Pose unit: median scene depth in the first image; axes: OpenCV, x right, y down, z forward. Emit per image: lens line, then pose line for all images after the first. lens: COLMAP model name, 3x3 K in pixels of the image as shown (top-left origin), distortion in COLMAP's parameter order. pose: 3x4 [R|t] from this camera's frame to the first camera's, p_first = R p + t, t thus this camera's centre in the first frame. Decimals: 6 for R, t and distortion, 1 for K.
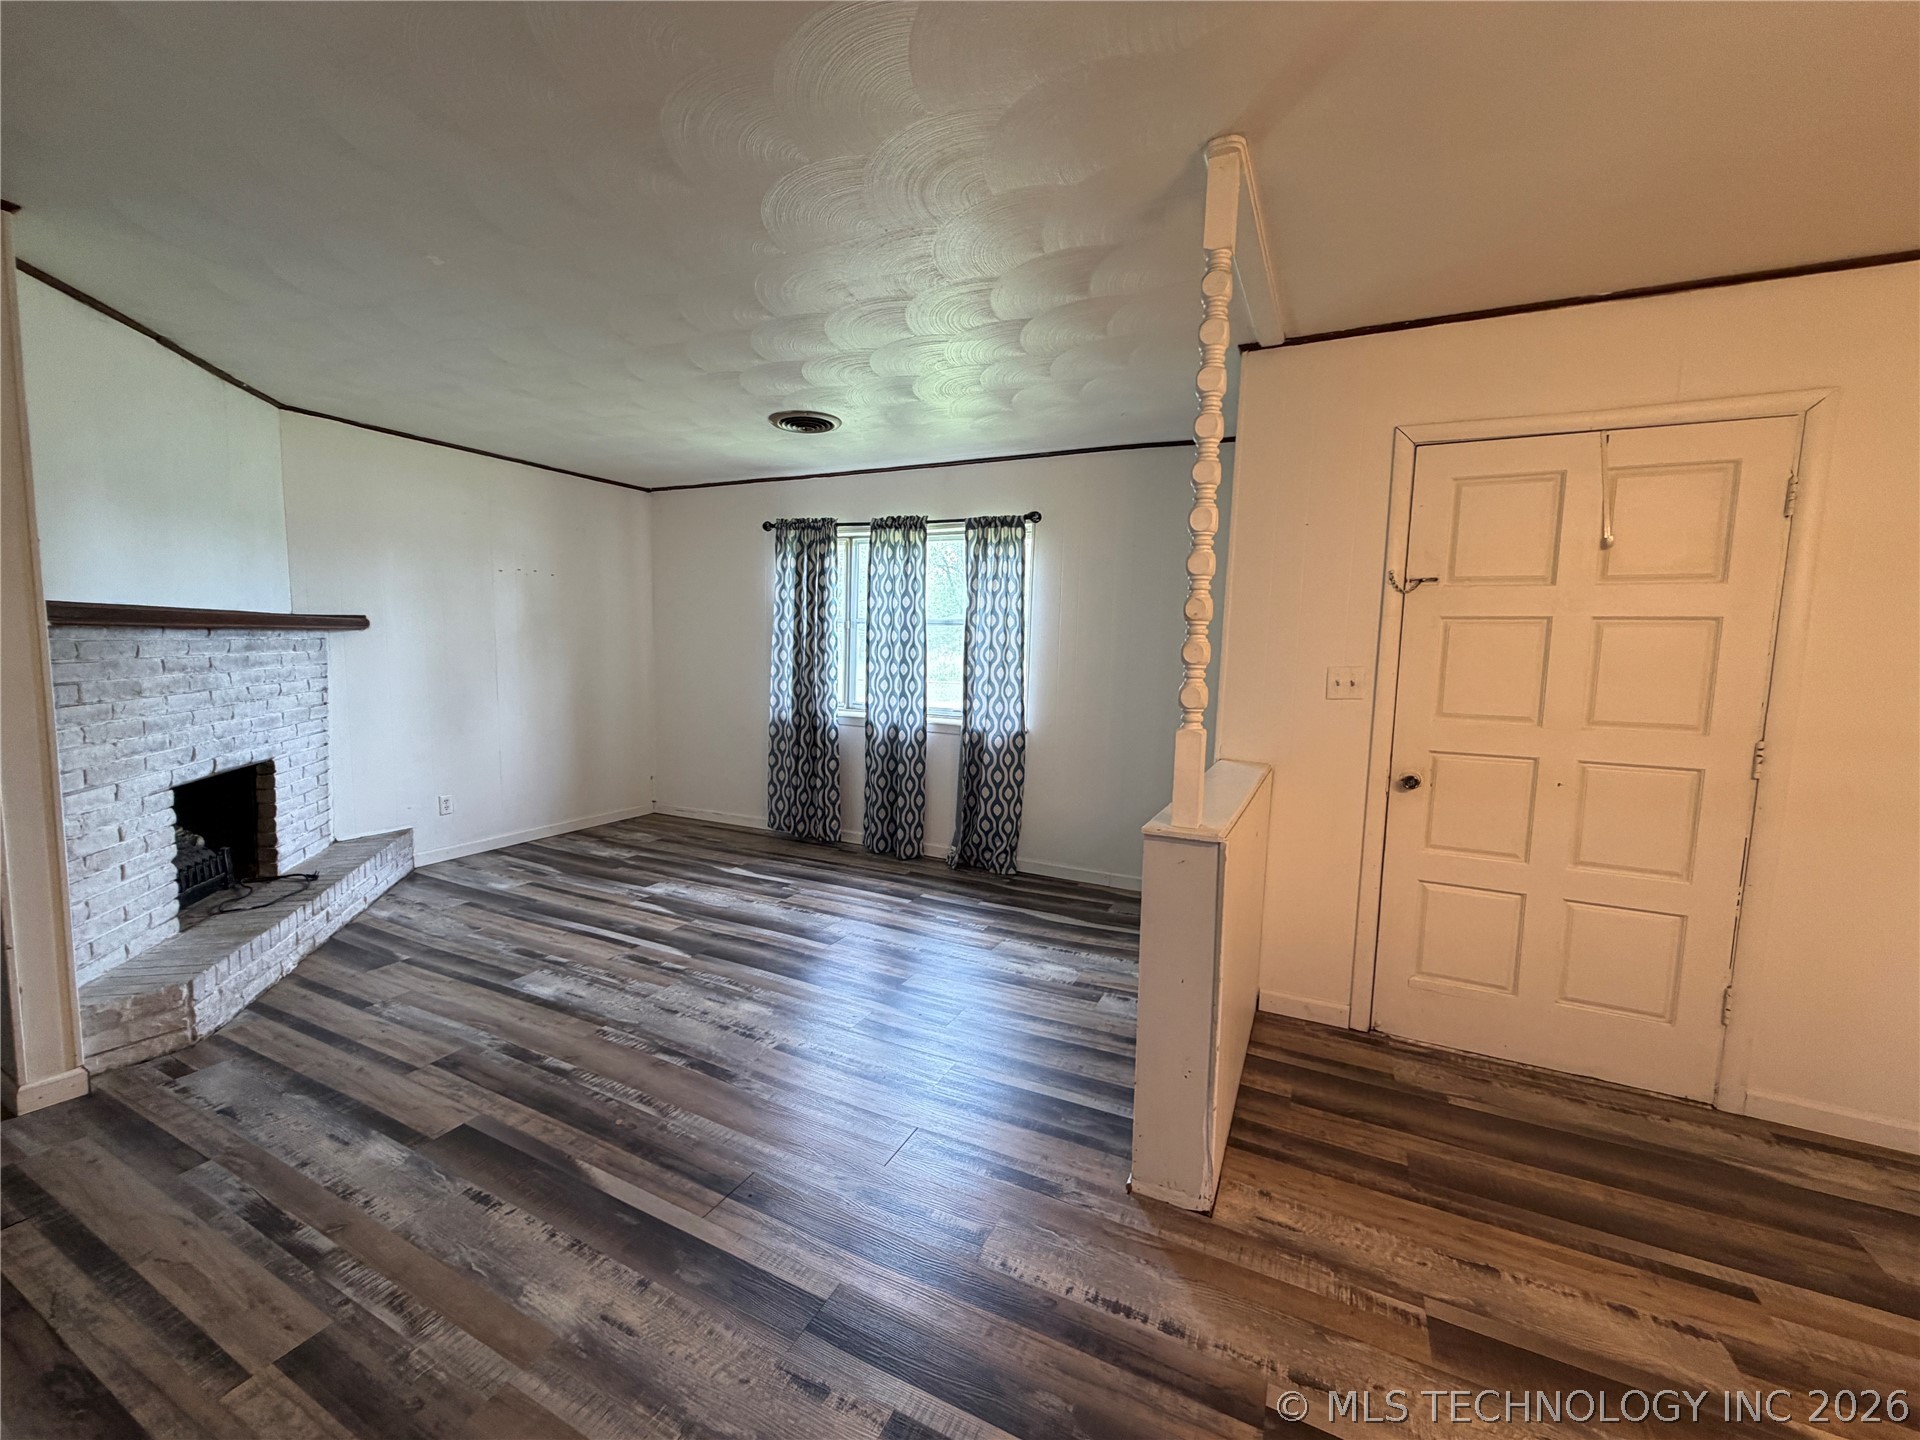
lens RADIAL K [[771.8, 0, 965.2], [0, 771.8, 714.0], [0, 0, 1]] dist [-0.000580, -0.000098]
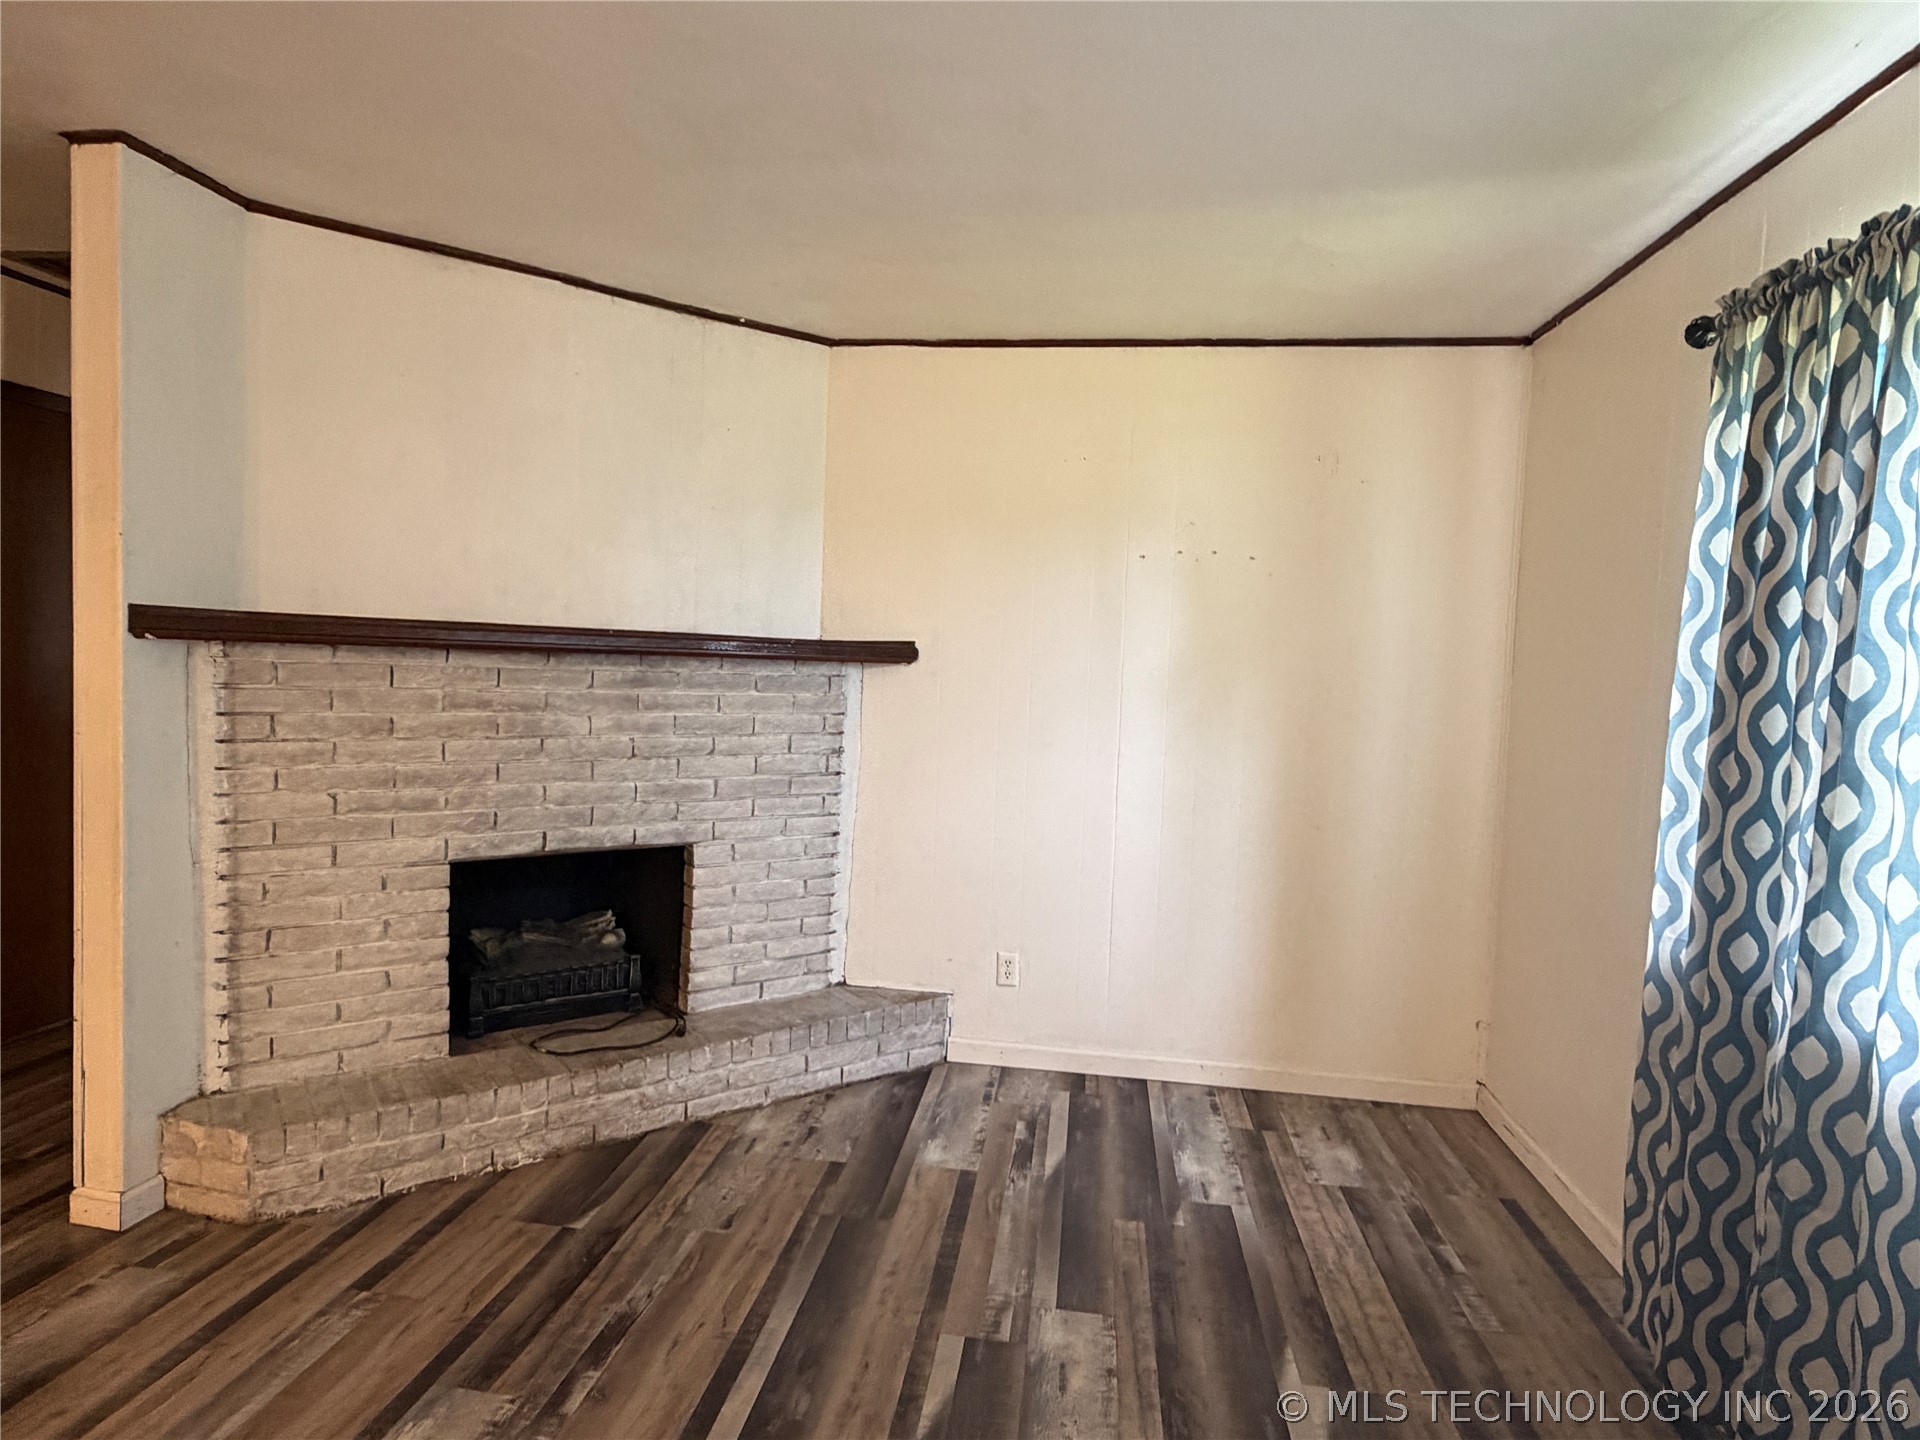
lens RADIAL K [[1099.1, 0, 958.0], [0, 1099.1, 718.7], [0, 0, 1]] dist [0.003100, 0.001267]
pose [[0.311159, 0.037770, -0.949607, 0.107894], [-0.119583, 0.992824, 0.000306, -0.080386], [0.942804, 0.113462, 0.313443, 0.877762]]
